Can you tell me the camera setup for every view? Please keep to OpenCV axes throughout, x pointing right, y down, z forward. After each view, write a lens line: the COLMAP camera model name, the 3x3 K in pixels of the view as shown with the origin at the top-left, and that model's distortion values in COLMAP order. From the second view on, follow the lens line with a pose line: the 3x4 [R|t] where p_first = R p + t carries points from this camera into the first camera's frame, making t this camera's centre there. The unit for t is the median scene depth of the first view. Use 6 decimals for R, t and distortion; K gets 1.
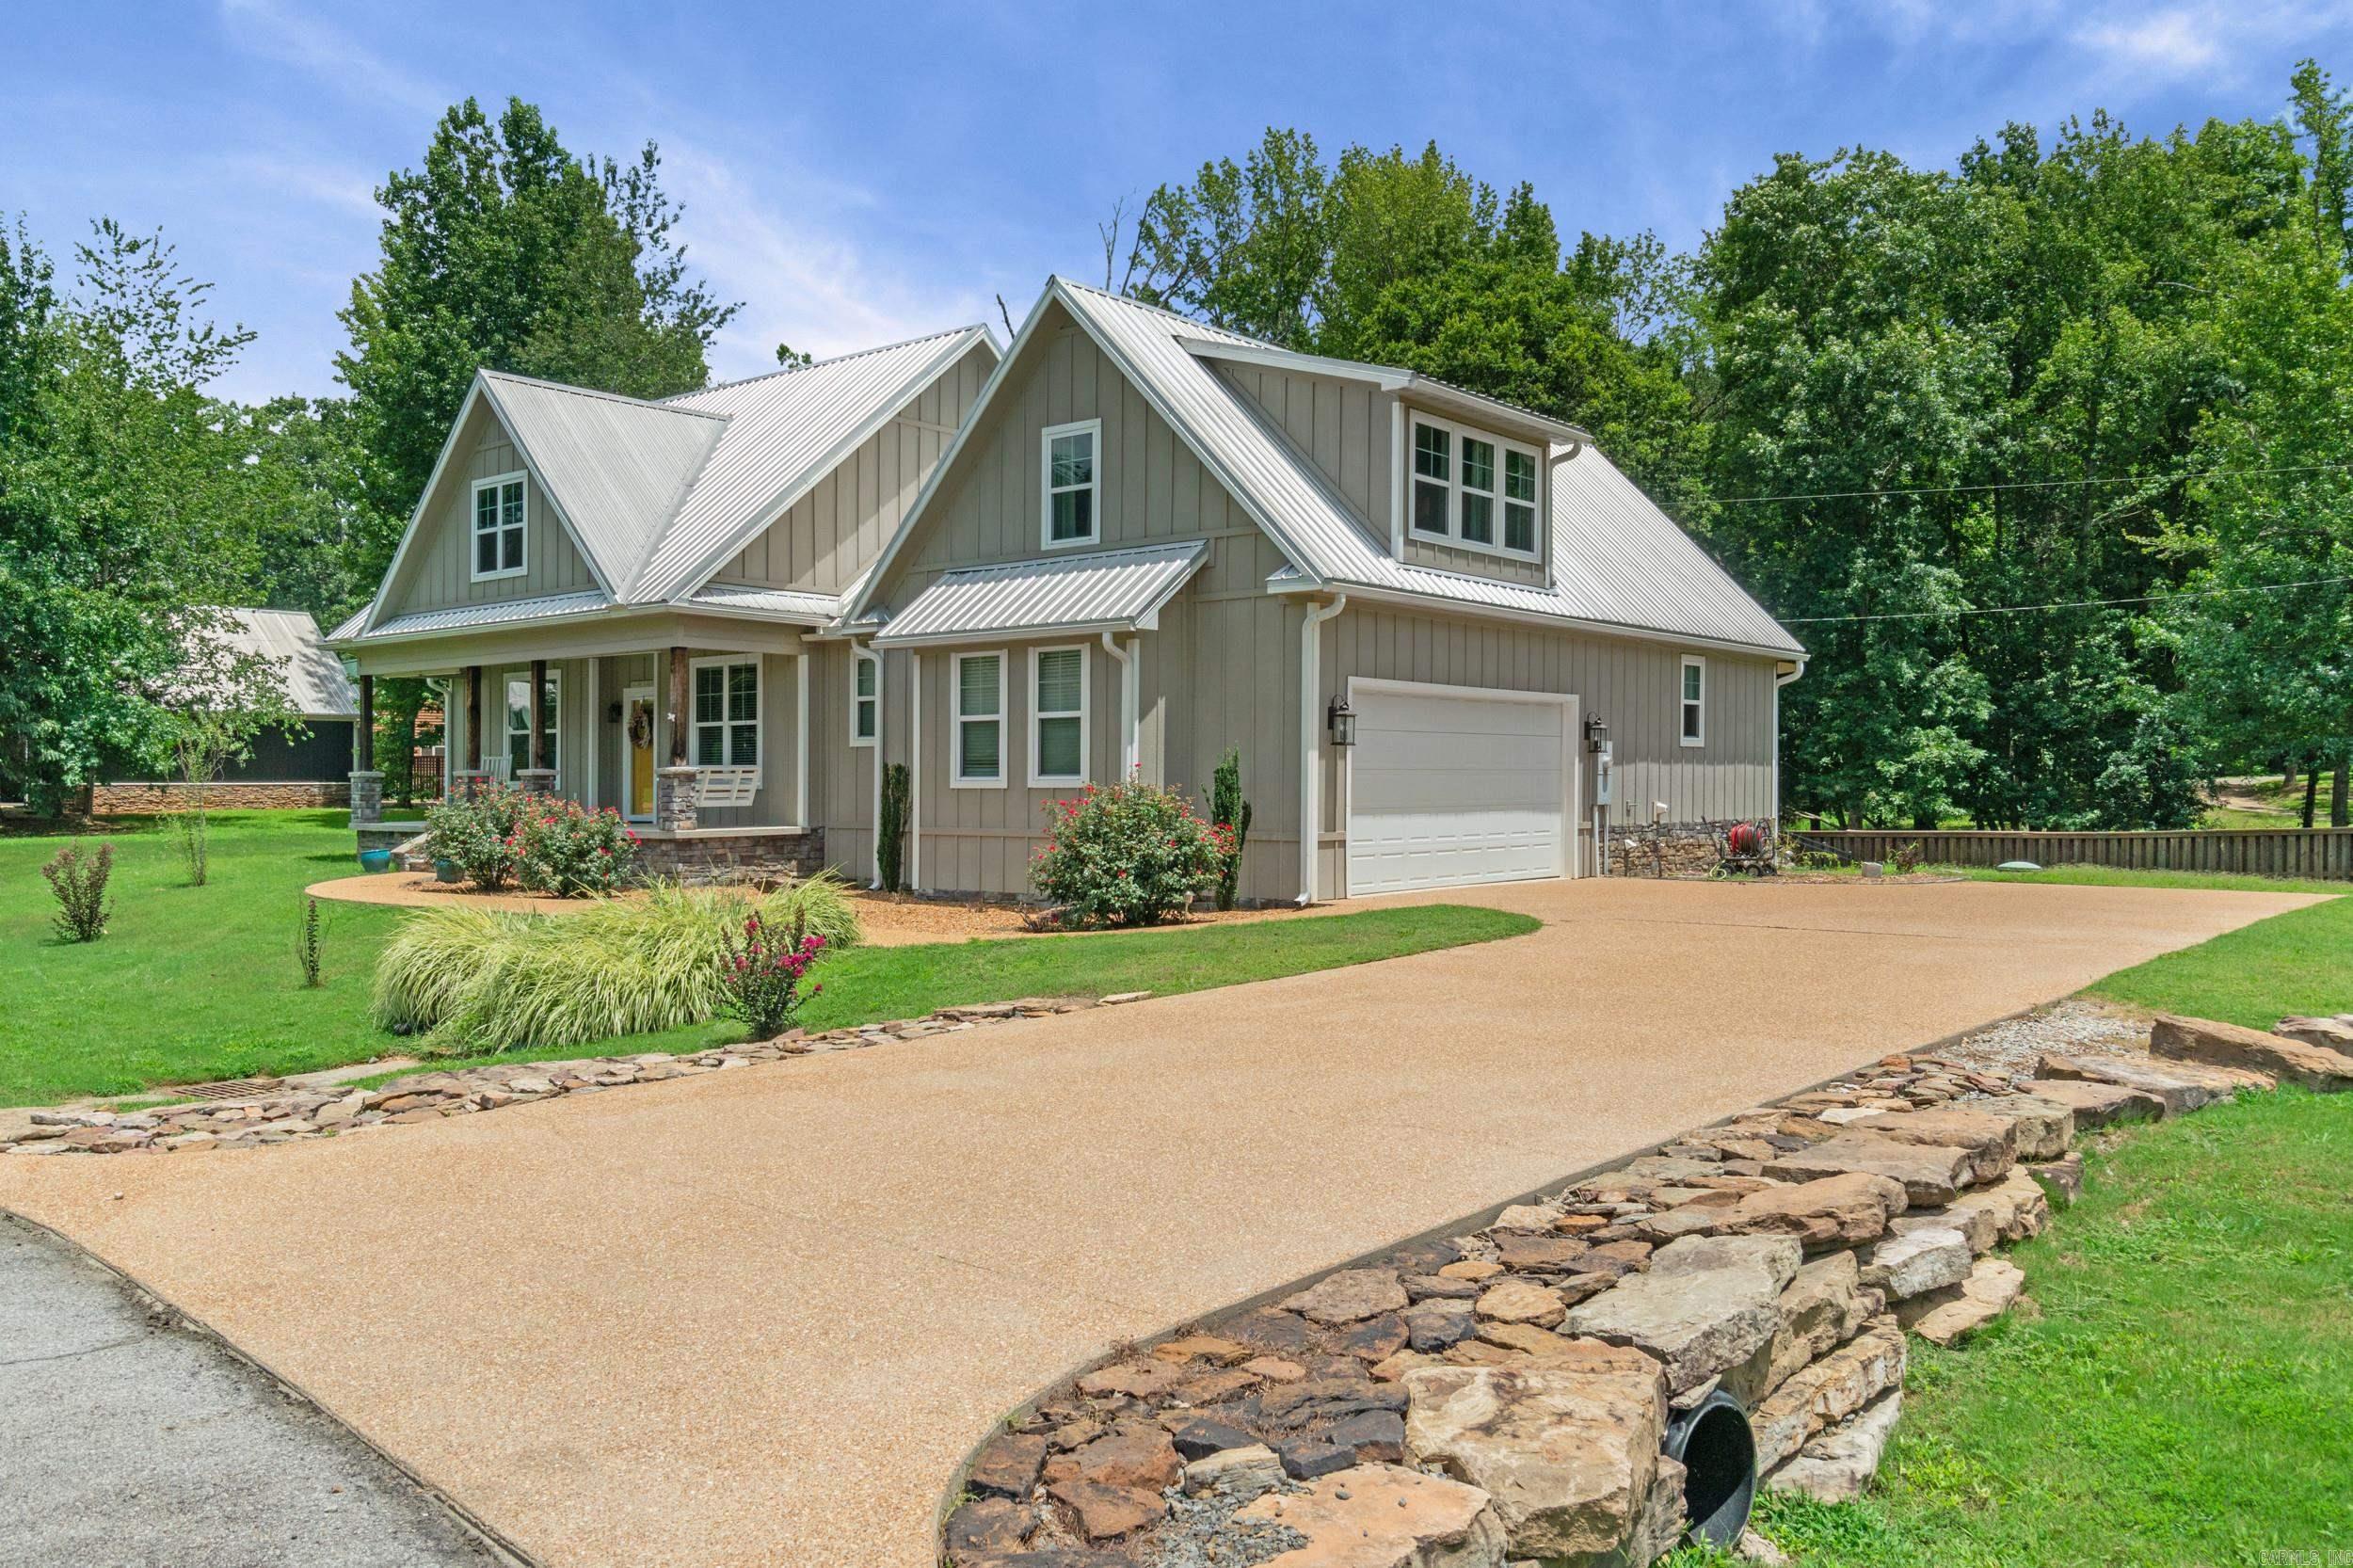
lens RADIAL K [[1747.5, 0, 1168.9], [0, 1747.5, 788.6], [0, 0, 1]] dist [0.005760, 0.004043]
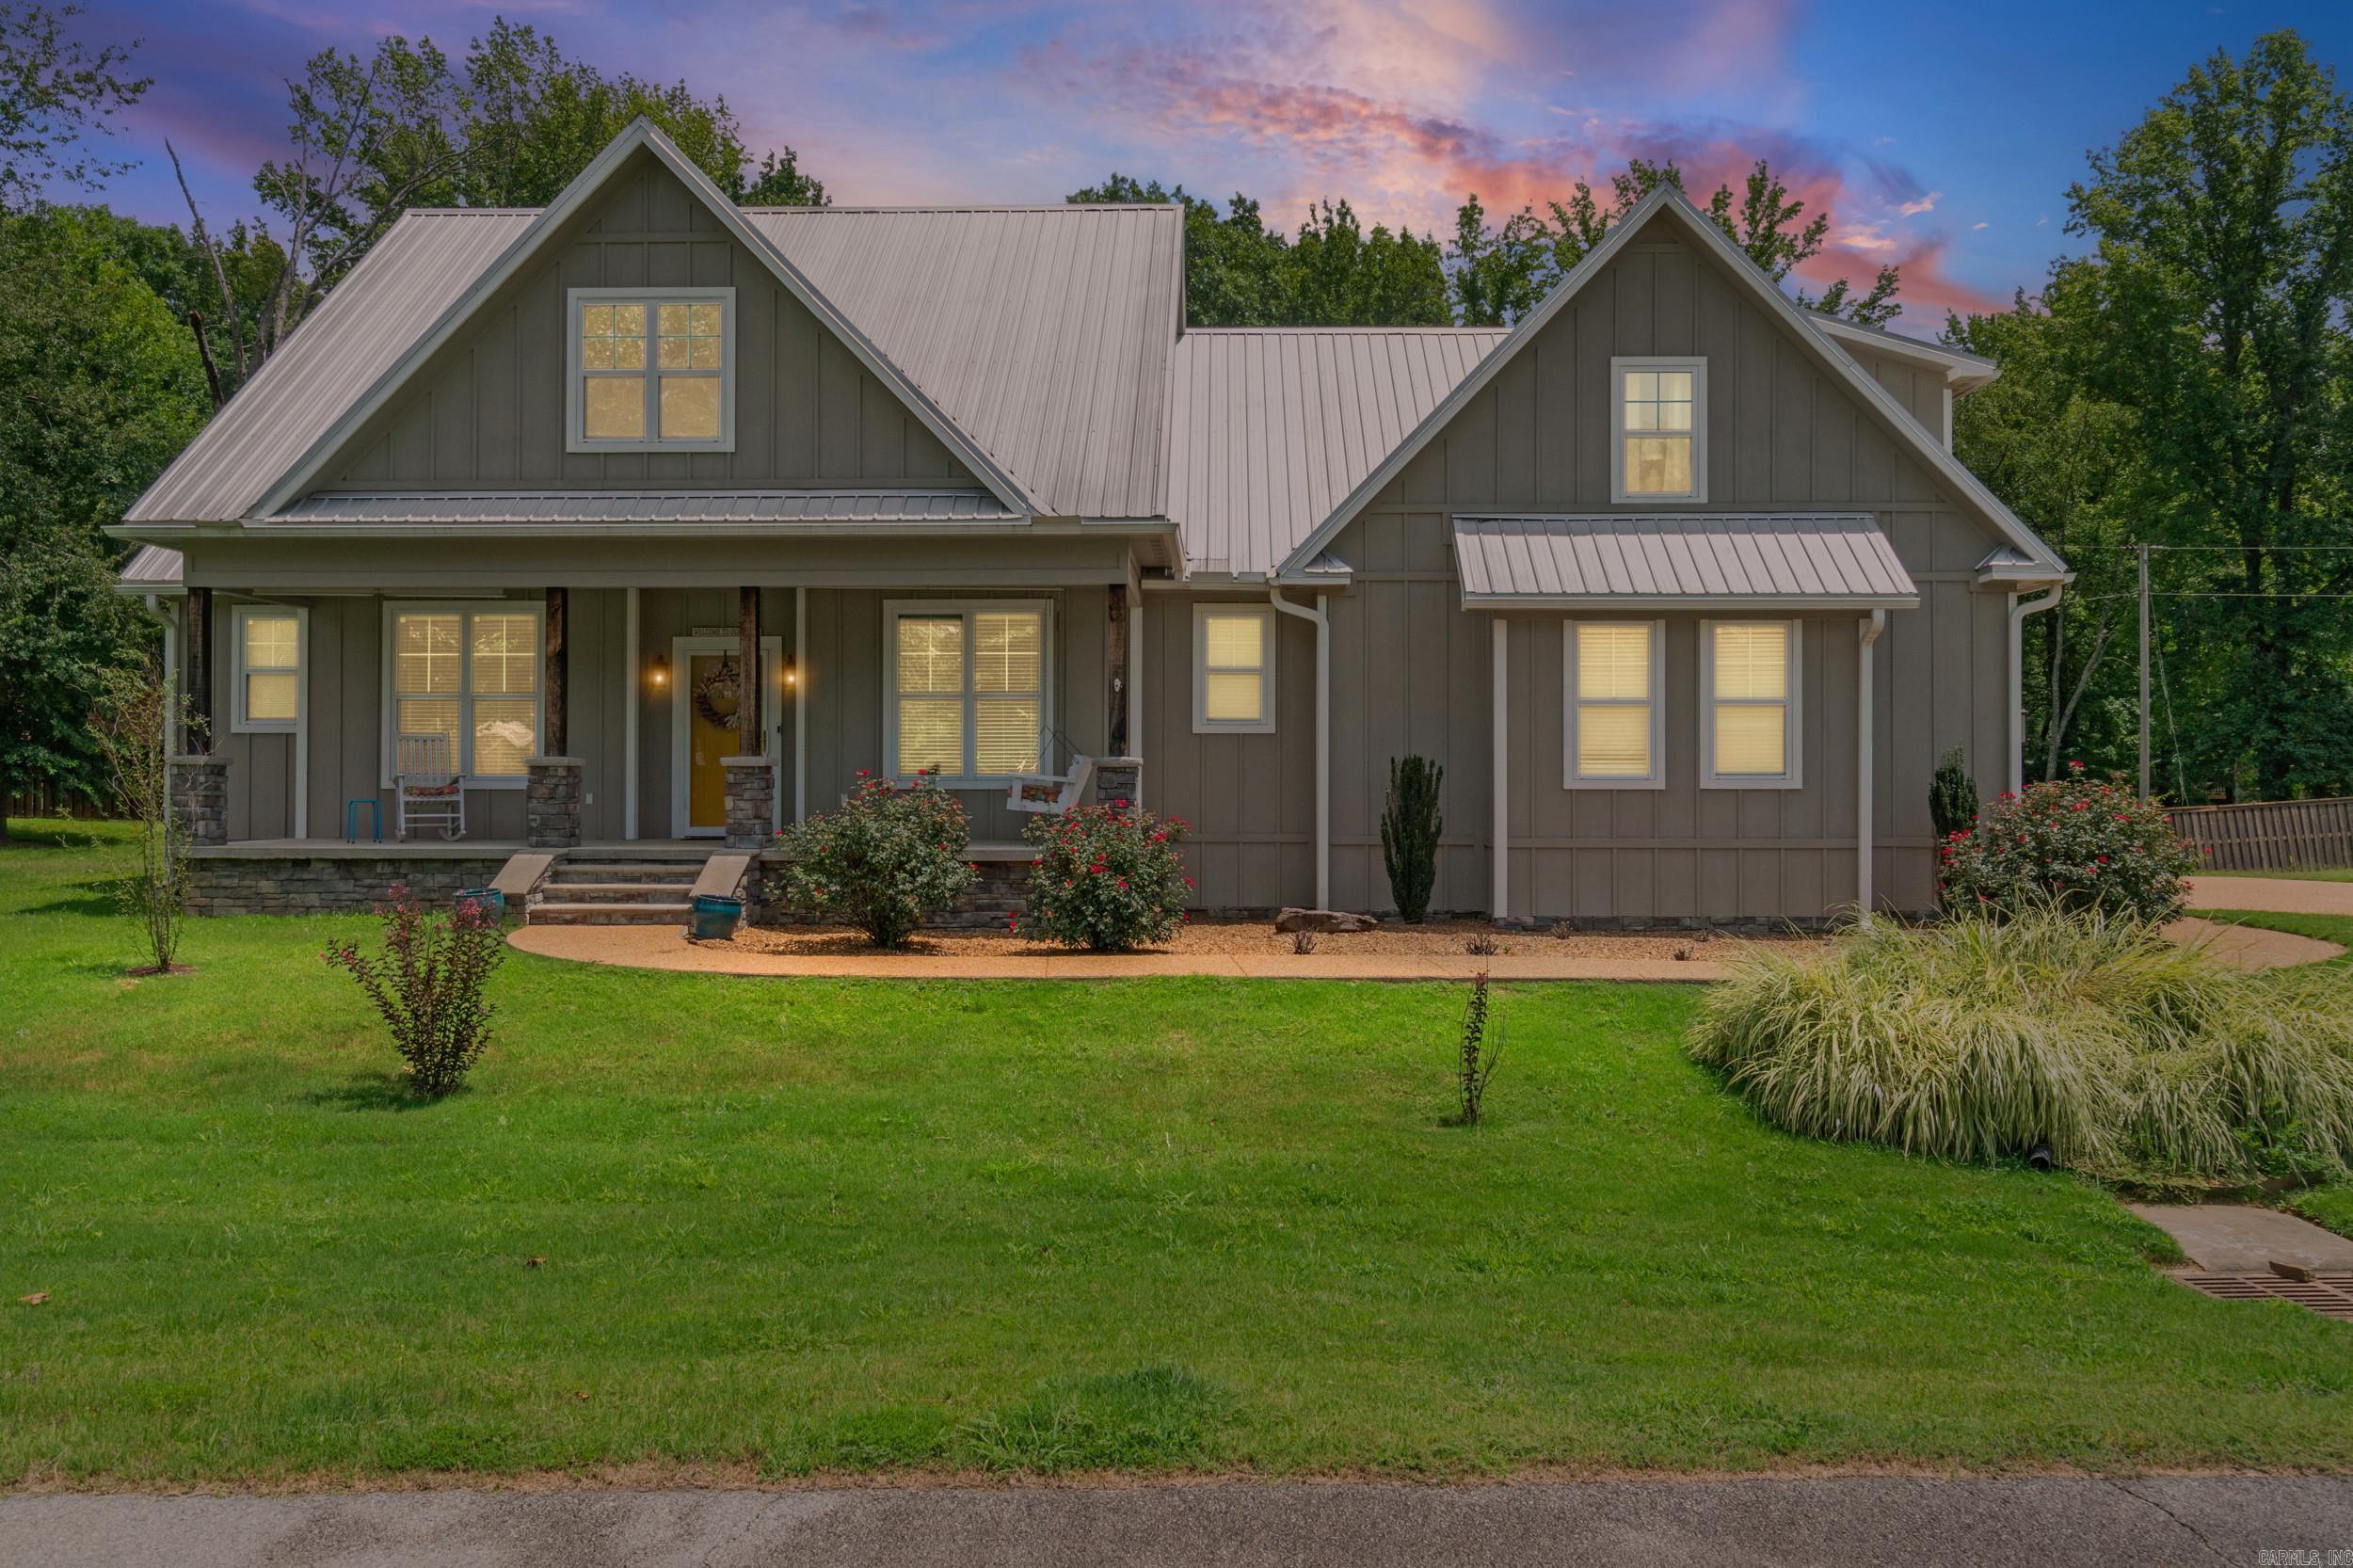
lens RADIAL K [[1747.5, 0, 1174.5], [0, 1747.5, 774.6], [0, 0, 1]] dist [0.005760, 0.004043]
pose [[0.789903, -0.000104, 0.613232, -0.299056], [0.004913, 0.999969, -0.006159, -0.001612], [-0.613213, 0.007877, 0.789879, 0.181788]]
